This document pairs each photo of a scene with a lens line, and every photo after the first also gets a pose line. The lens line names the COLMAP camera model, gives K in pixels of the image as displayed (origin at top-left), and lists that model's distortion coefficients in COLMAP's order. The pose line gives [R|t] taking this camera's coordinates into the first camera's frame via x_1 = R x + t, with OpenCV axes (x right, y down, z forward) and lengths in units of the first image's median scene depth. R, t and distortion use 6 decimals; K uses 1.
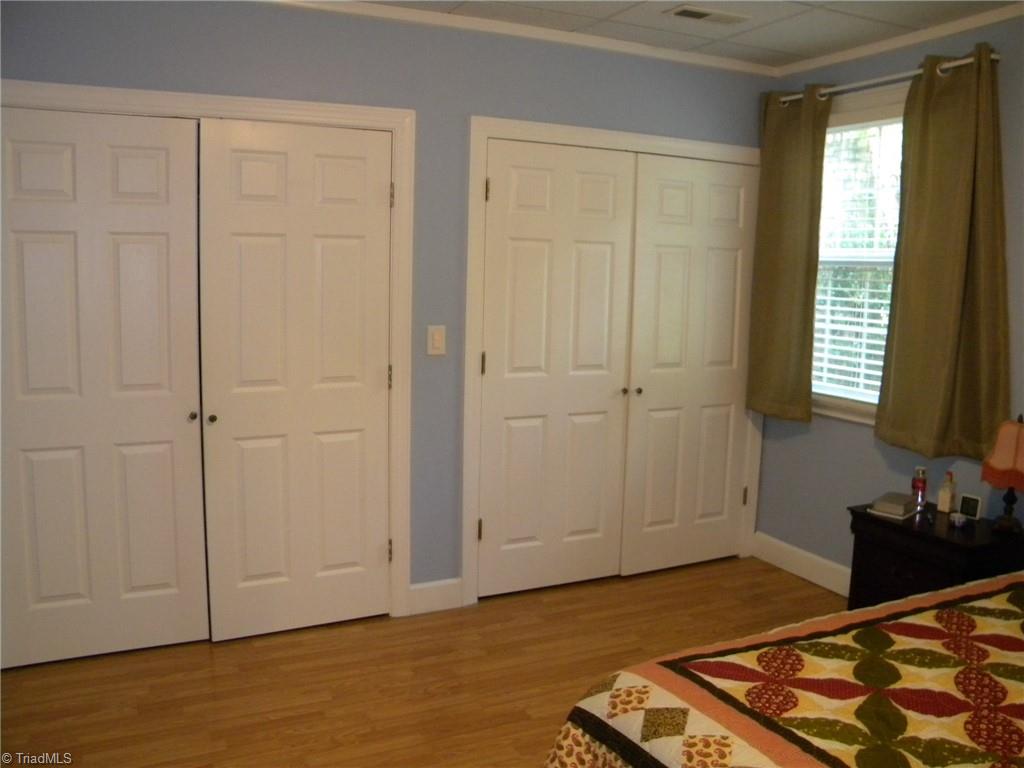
lens RADIAL K [[872.5, 0, 503.0], [0, 872.5, 371.1], [0, 0, 1]] dist [-0.166958, 0.132465]
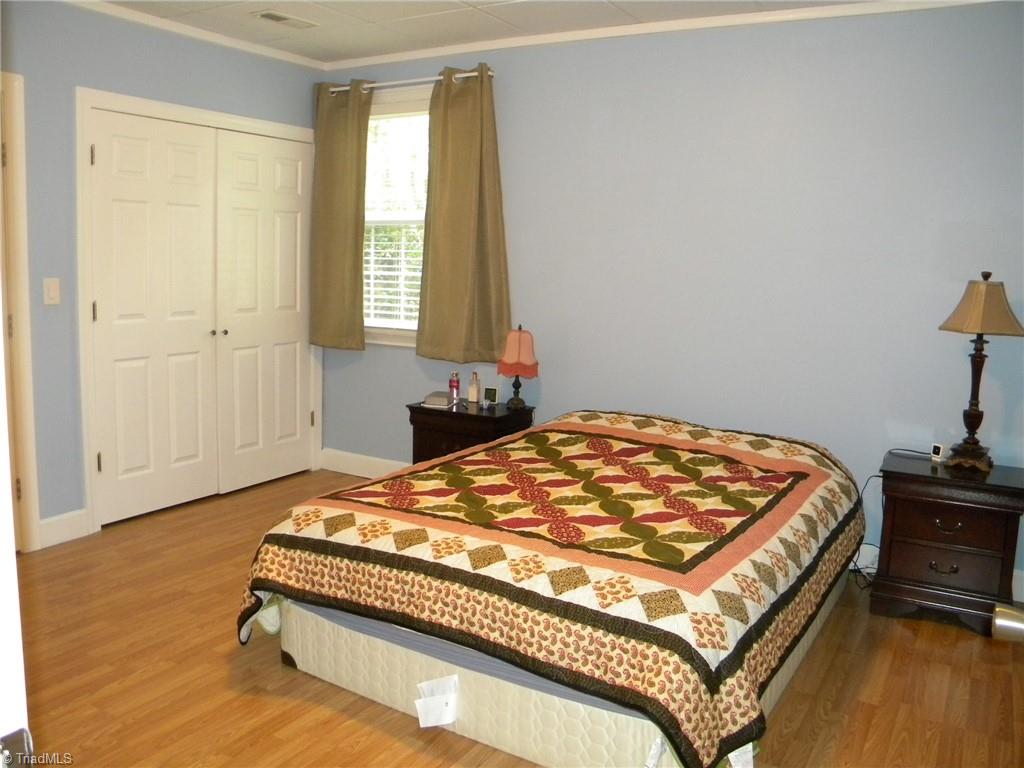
lens RADIAL K [[872.5, 0, 503.0], [0, 872.5, 385.3], [0, 0, 1]] dist [-0.166958, 0.132465]
pose [[0.838211, -0.080502, 0.539371, -0.184540], [0.057811, 0.996588, 0.058902, 0.055043], [-0.542273, -0.018191, 0.840006, -0.205968]]
